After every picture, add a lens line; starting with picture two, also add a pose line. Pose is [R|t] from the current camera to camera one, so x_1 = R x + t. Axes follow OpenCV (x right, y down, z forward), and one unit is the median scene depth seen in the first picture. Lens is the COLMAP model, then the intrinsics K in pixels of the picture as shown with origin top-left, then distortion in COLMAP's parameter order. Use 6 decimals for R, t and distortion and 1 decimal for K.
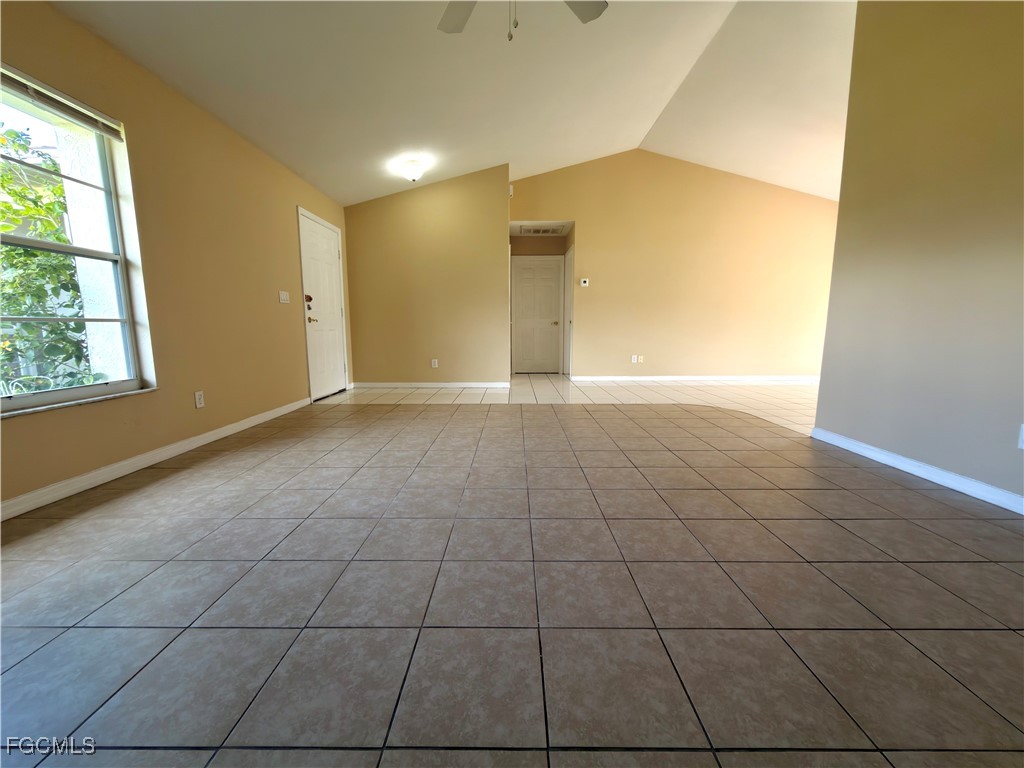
lens RADIAL K [[406.5, 0, 511.9], [0, 406.5, 383.3], [0, 0, 1]] dist [-0.002852, 0.000264]
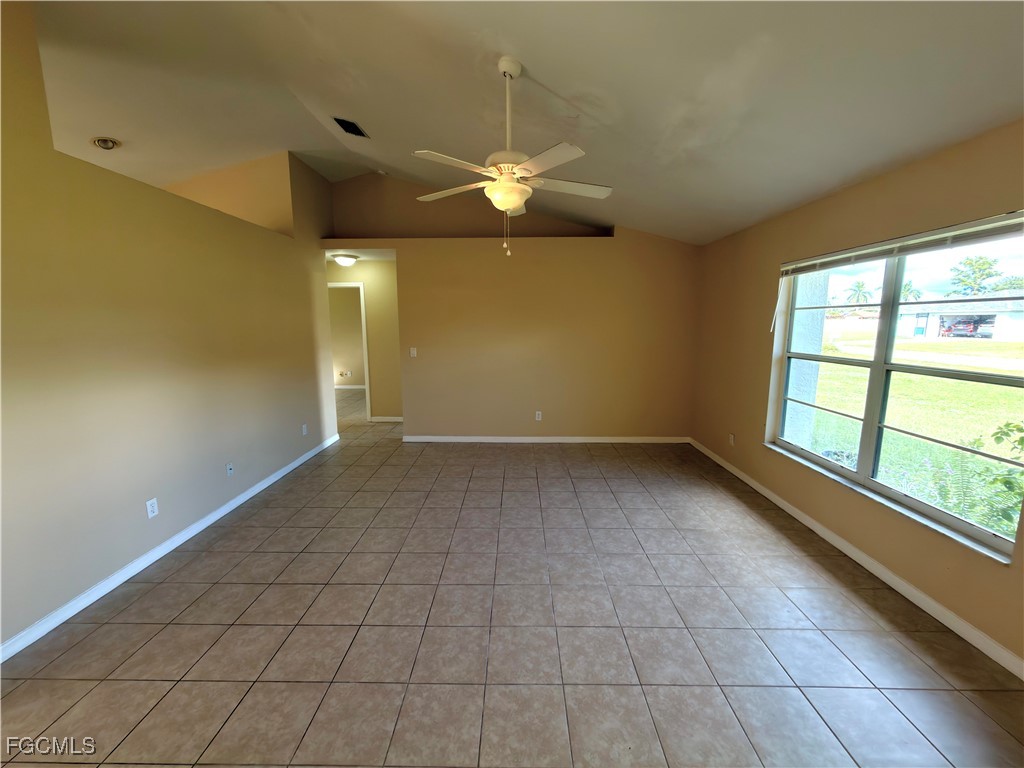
lens RADIAL K [[406.5, 0, 511.5], [0, 406.5, 385.5], [0, 0, 1]] dist [-0.002852, 0.000264]
pose [[-0.999958, 0.003225, 0.008569, -0.021816], [0.005596, 0.956042, 0.293176, -0.639169], [-0.007247, 0.293211, -0.956020, 2.045033]]
